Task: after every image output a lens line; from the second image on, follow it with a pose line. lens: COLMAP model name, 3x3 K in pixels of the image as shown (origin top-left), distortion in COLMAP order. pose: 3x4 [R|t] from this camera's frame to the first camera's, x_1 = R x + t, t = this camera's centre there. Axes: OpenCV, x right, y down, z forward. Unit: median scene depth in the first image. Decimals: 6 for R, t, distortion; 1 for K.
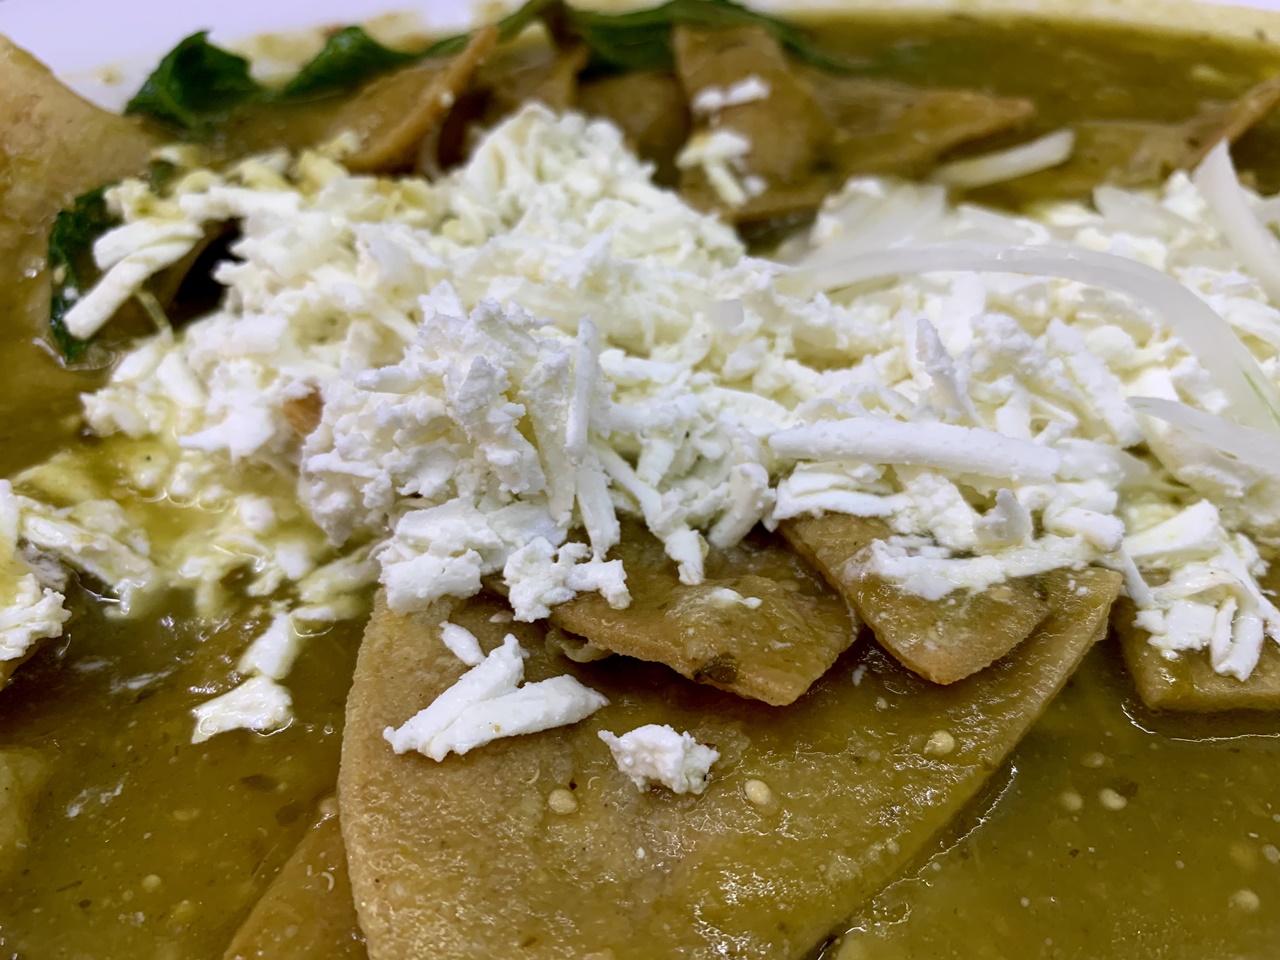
lens RADIAL K [[1077.7, 0, 640.0], [0, 1077.7, 480.0], [0, 0, 1]] dist [-0.036034, 0.002474]
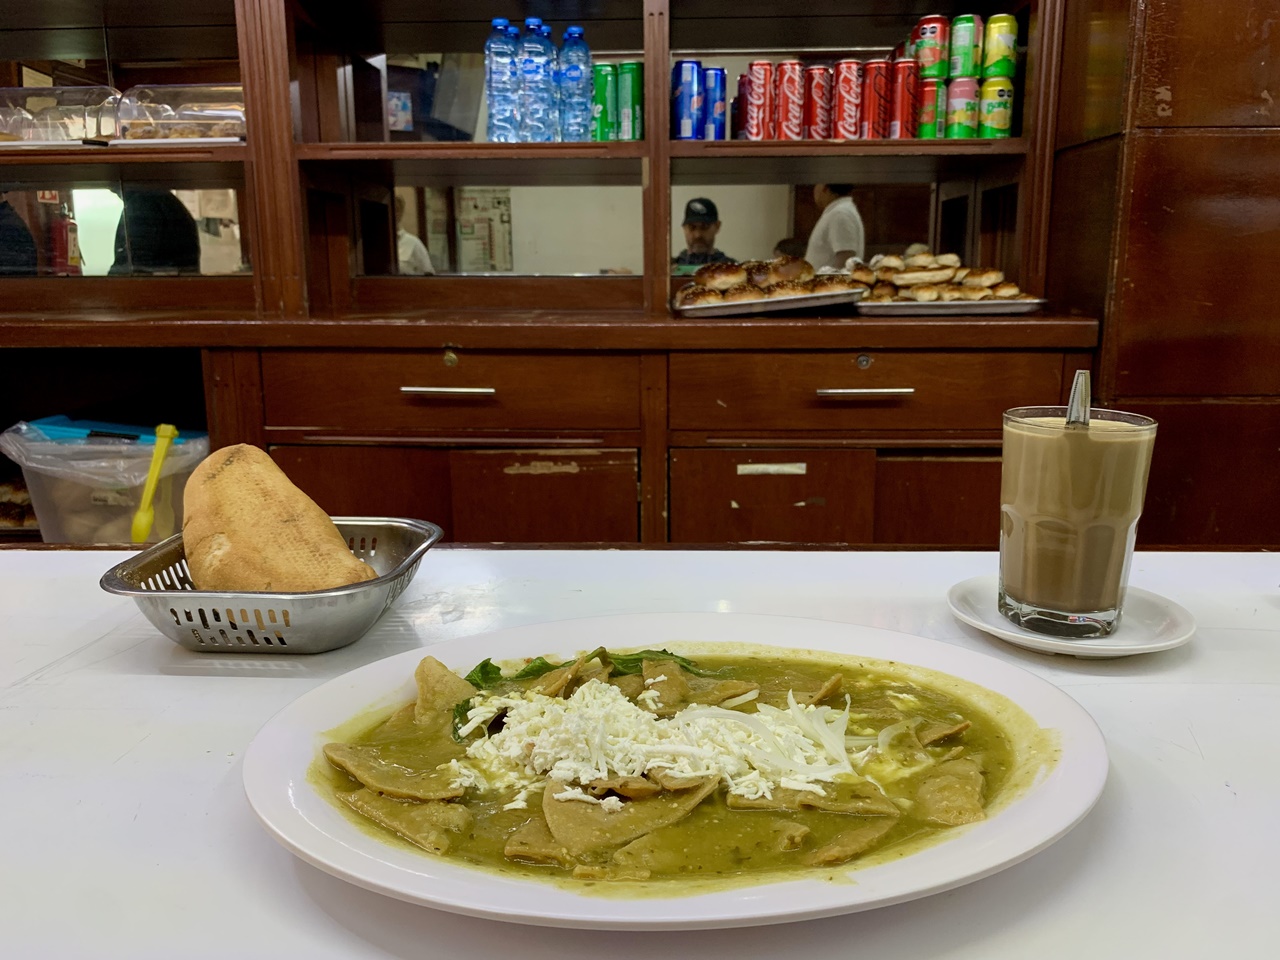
lens RADIAL K [[969.0, 0, 640.0], [0, 969.0, 480.0], [0, 0, 1]] dist [-0.000055, -0.000293]
pose [[0.998222, 0.000854, -0.059601, 0.281613], [-0.034462, 0.824112, -0.565378, 1.061489], [0.048635, 0.566426, 0.822676, -2.319621]]
